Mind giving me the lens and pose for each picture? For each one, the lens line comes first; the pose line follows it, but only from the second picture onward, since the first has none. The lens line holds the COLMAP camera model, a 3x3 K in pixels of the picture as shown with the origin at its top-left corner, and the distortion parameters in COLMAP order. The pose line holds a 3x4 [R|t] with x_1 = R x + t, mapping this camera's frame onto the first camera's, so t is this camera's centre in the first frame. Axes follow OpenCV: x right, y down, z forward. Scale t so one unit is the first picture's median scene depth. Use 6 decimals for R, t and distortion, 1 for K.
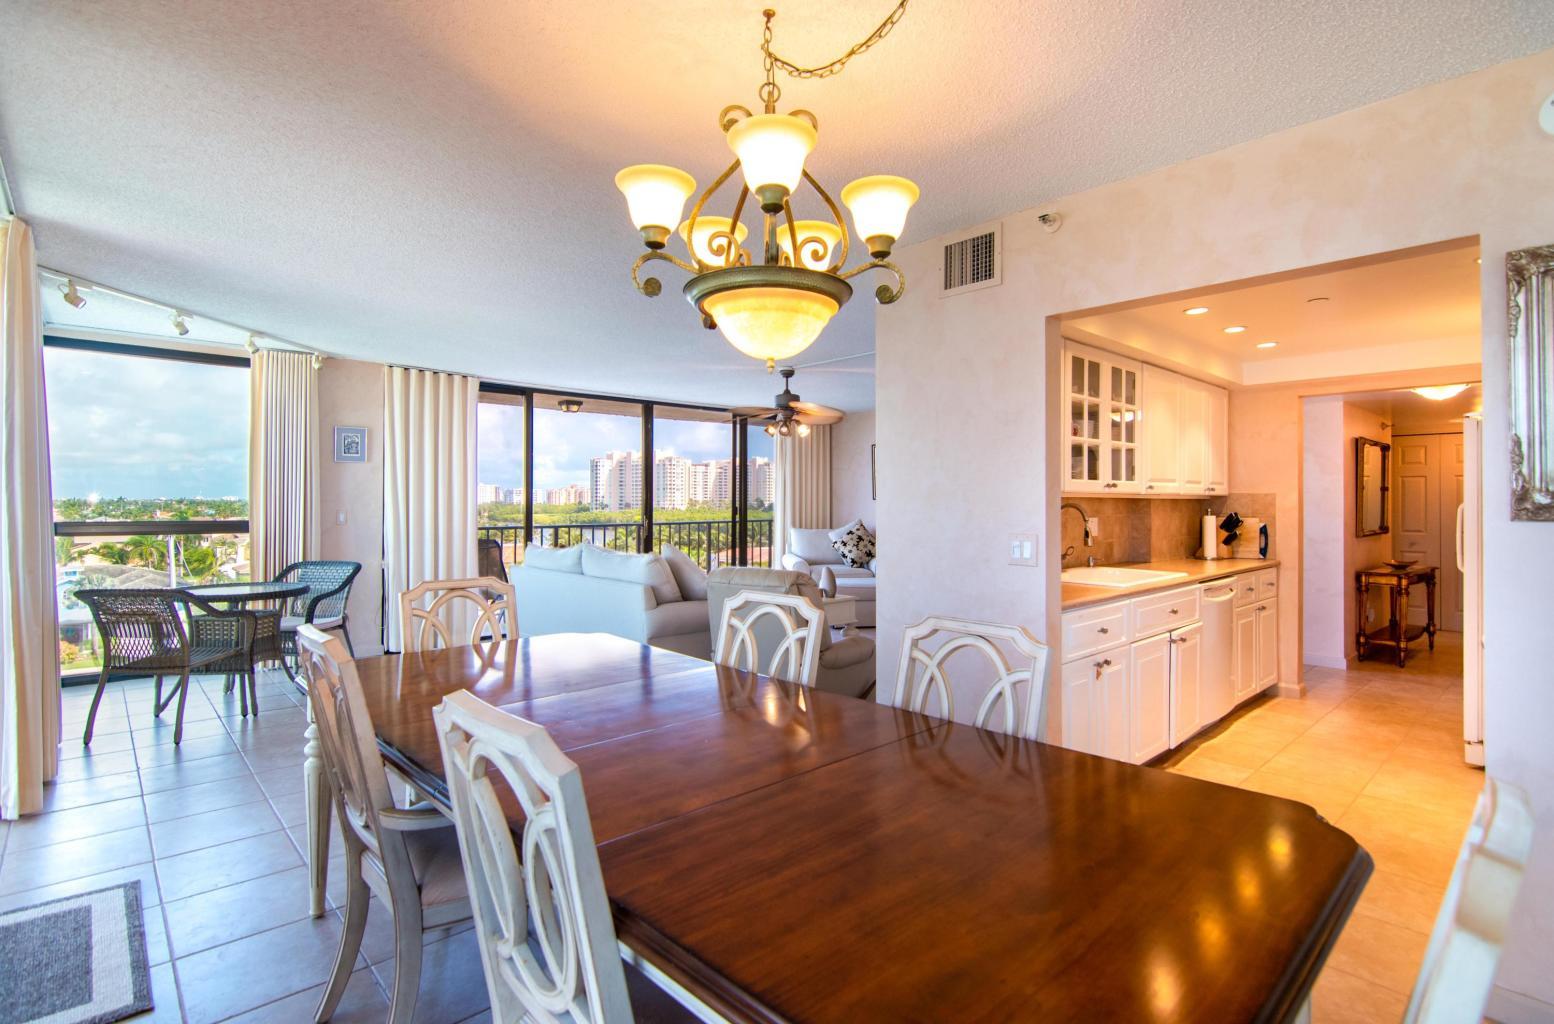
lens RADIAL K [[758.5, 0, 786.8], [0, 758.5, 498.1], [0, 0, 1]] dist [-0.001473, -0.000203]
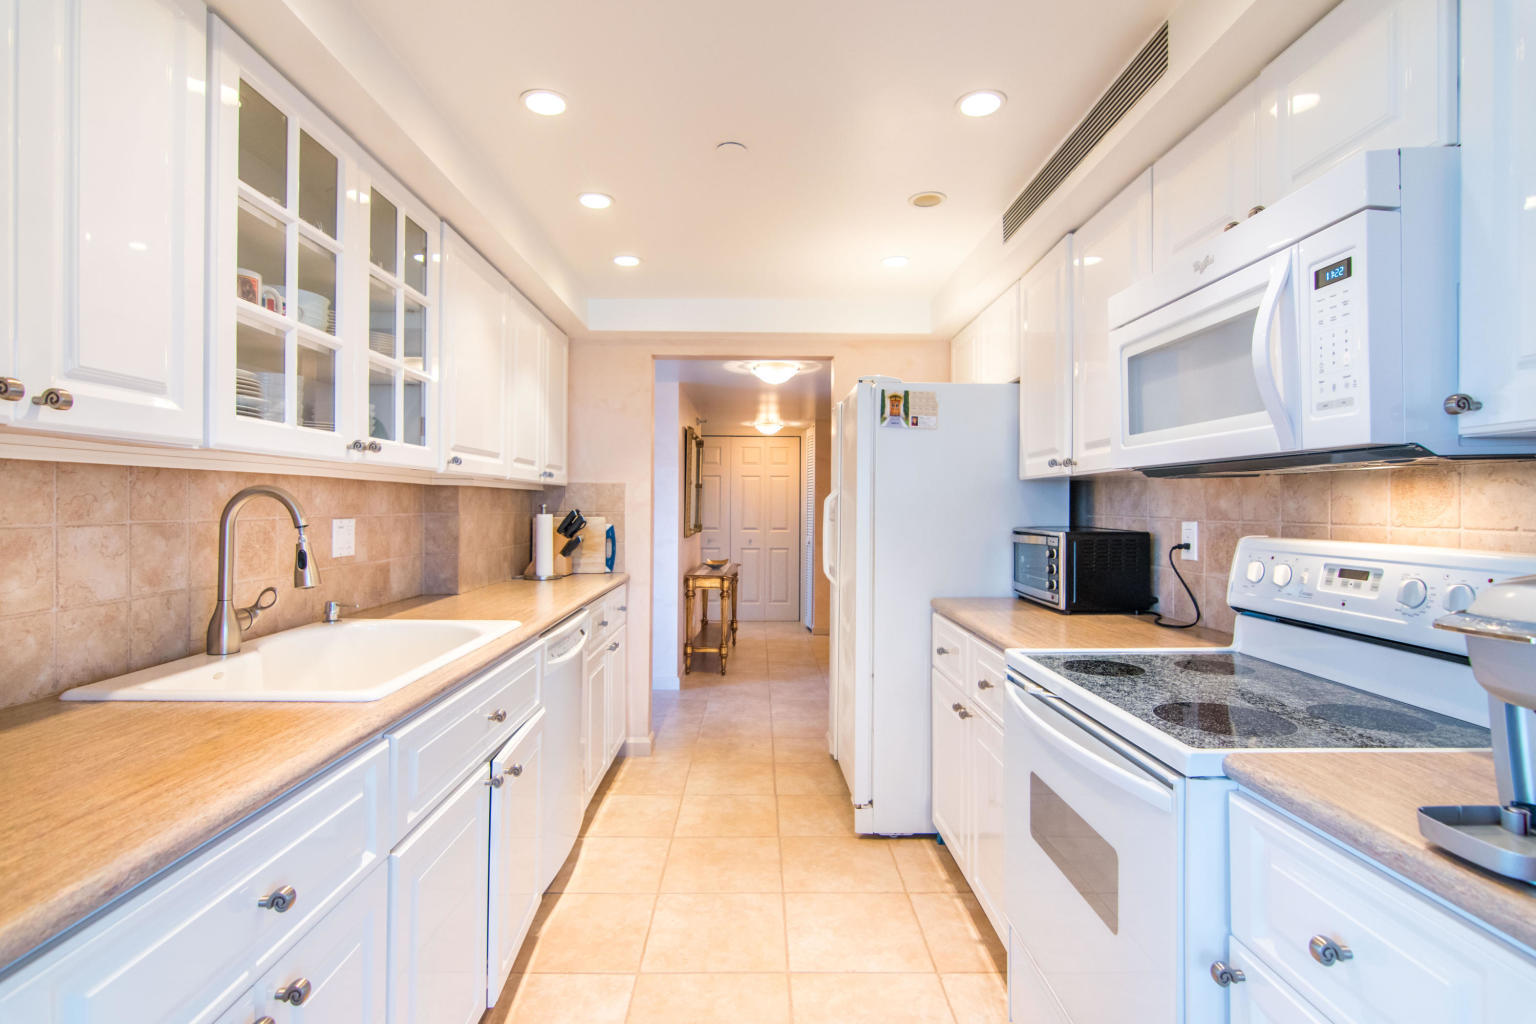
lens RADIAL K [[738.9, 0, 767.6], [0, 738.9, 503.6], [0, 0, 1]] dist [-0.001727, 0.000551]
pose [[0.673232, 0.004079, 0.739420, 0.203147], [-0.008532, 0.999961, 0.002252, 0.010475], [-0.739382, -0.007825, 0.673240, 0.407253]]
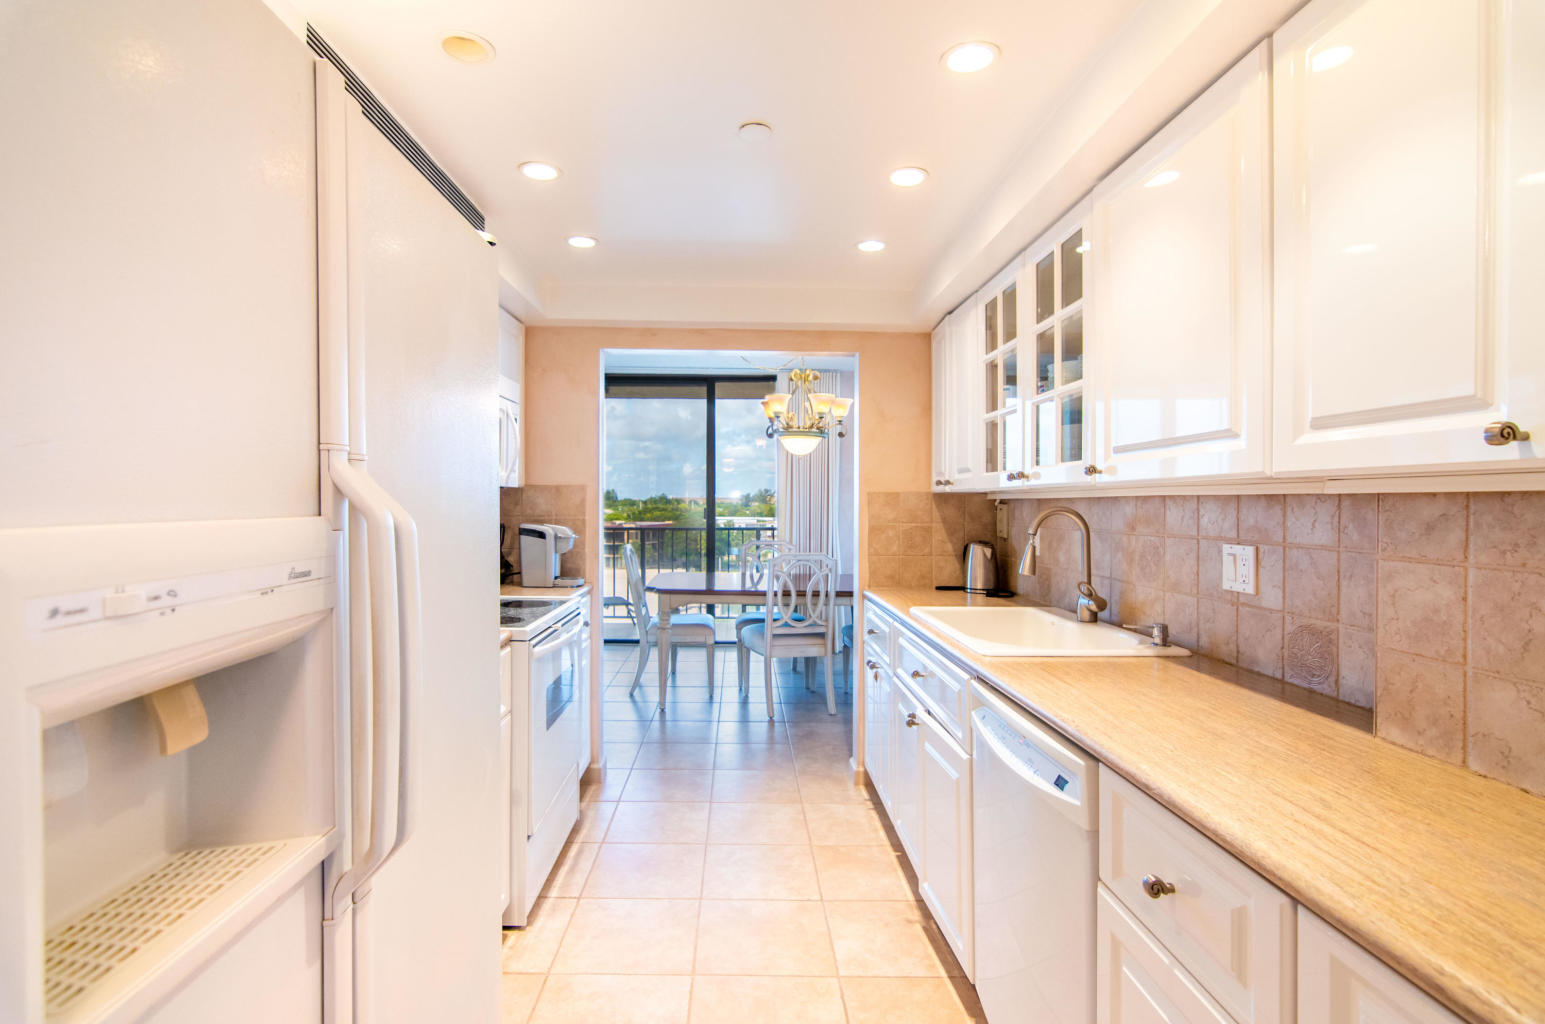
lens RADIAL K [[757.3, 0, 772.5], [0, 757.3, 512.0], [0, 0, 1]] dist [0.000433, 0.000683]
pose [[-0.655384, 0.006231, -0.755270, 0.766274], [0.000995, 0.999972, 0.007386, 0.004266], [0.755295, 0.004089, -0.655372, 0.947503]]
